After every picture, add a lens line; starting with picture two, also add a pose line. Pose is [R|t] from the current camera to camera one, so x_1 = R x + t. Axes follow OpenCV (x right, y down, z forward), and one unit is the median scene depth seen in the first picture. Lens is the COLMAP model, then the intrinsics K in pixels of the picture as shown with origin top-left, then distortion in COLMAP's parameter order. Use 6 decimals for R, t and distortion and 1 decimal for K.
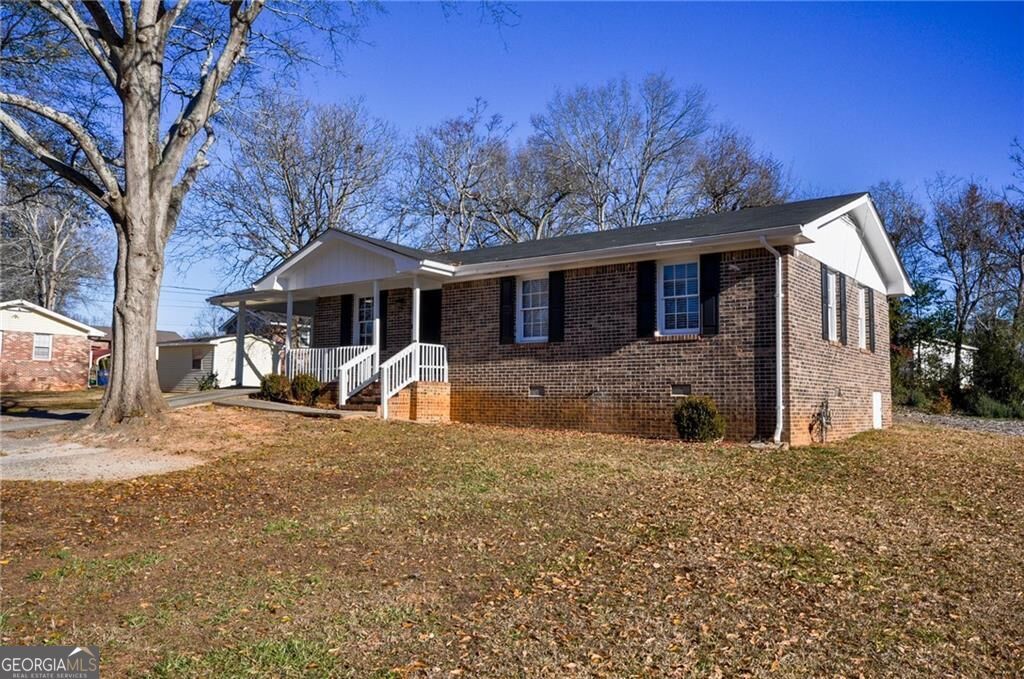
lens RADIAL K [[791.9, 0, 510.5], [0, 791.9, 340.2], [0, 0, 1]] dist [-0.007411, -0.000945]
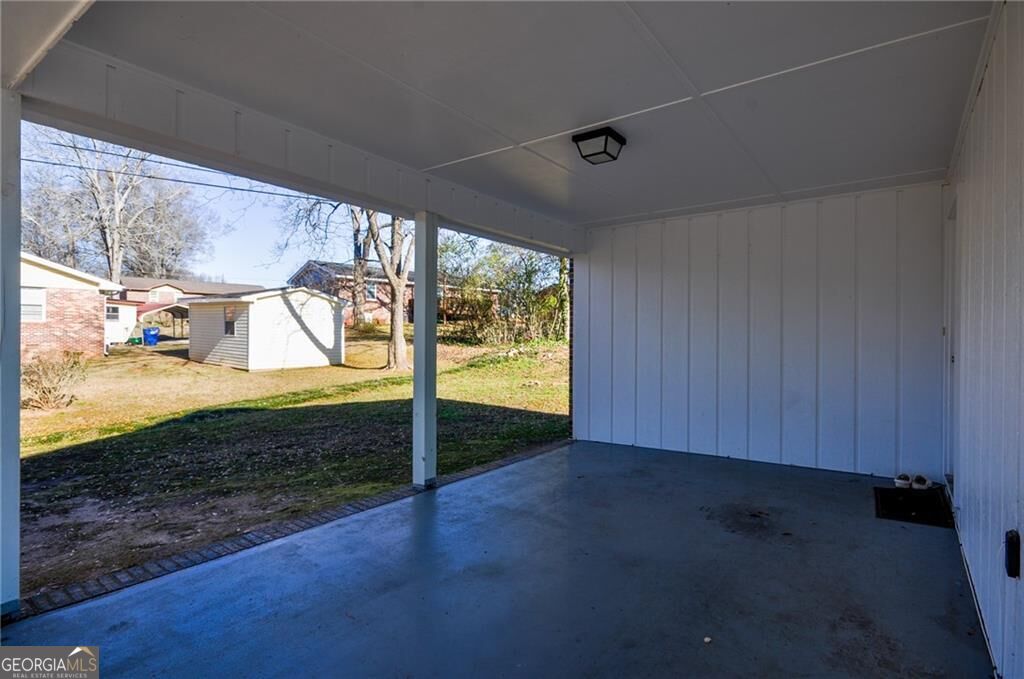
lens RADIAL K [[526.3, 0, 515.9], [0, 526.3, 339.2], [0, 0, 1]] dist [0.001683, -0.000127]
pose [[0.999823, -0.003615, 0.018440, -0.129298], [0.001926, 0.995870, 0.090775, -0.003364], [-0.018692, -0.090724, 0.995701, 0.469123]]
